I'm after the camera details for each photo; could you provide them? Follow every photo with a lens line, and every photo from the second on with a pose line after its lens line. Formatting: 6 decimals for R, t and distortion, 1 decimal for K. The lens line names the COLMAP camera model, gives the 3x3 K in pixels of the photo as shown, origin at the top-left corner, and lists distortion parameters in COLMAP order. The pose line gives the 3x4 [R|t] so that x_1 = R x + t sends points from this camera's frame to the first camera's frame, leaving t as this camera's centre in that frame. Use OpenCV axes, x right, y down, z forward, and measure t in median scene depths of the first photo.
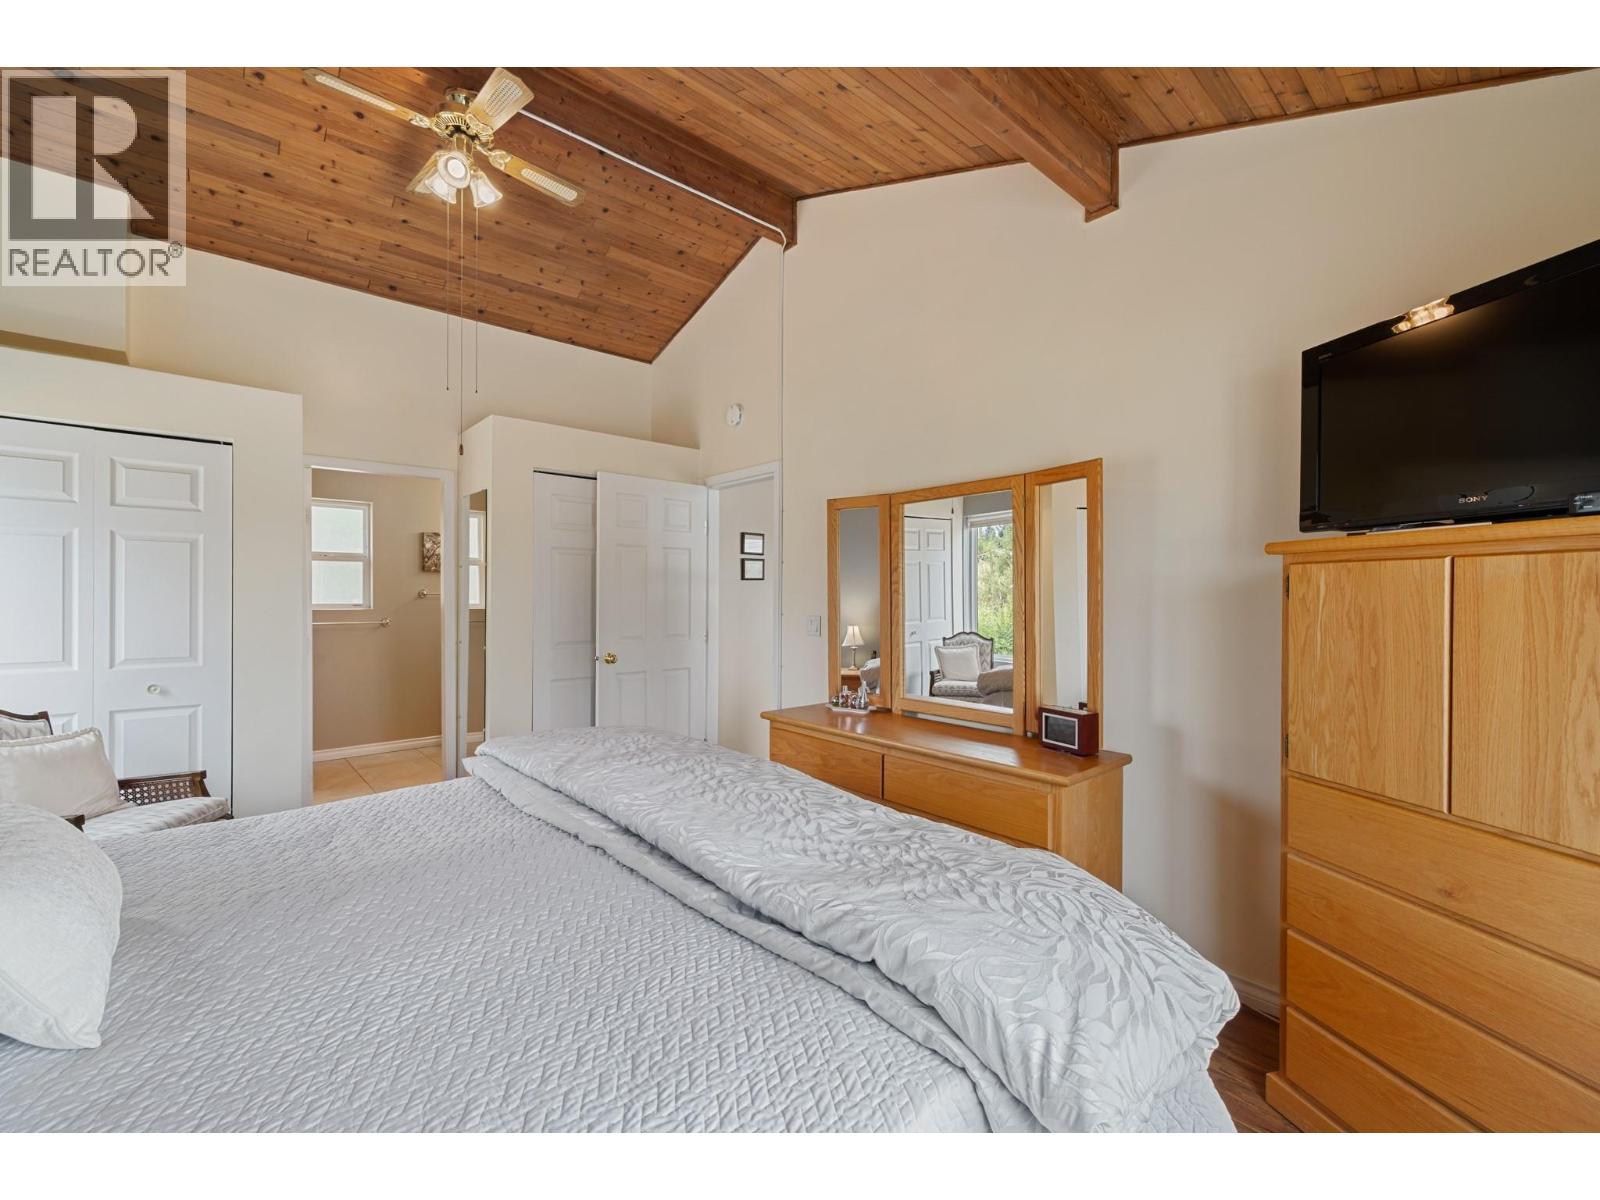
lens RADIAL K [[673.6, 0, 808.9], [0, 673.6, 599.8], [0, 0, 1]] dist [0.000146, -0.000230]
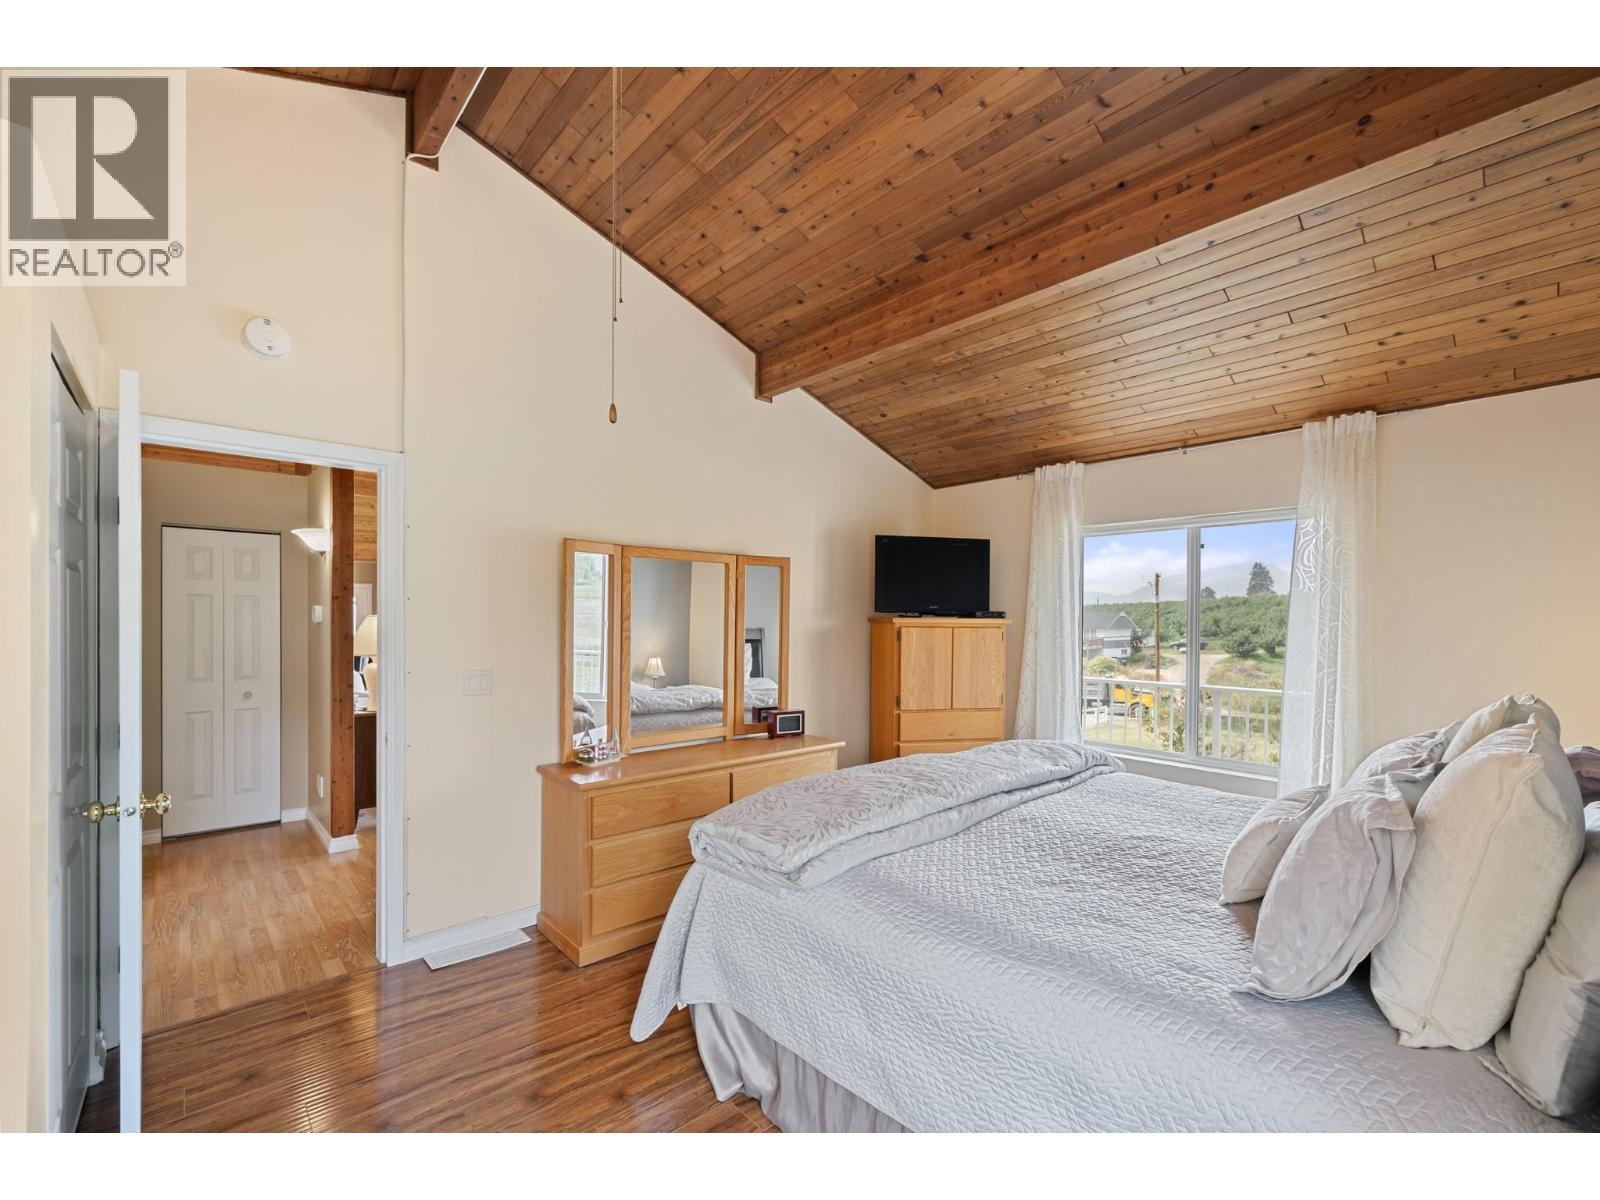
lens RADIAL K [[673.6, 0, 808.9], [0, 673.6, 599.8], [0, 0, 1]] dist [0.000146, -0.000230]
pose [[-0.037362, 0.030229, 0.998844, -1.890412], [-0.003997, 0.999530, -0.030399, -0.084365], [-0.999294, -0.005128, -0.037224, 1.518962]]
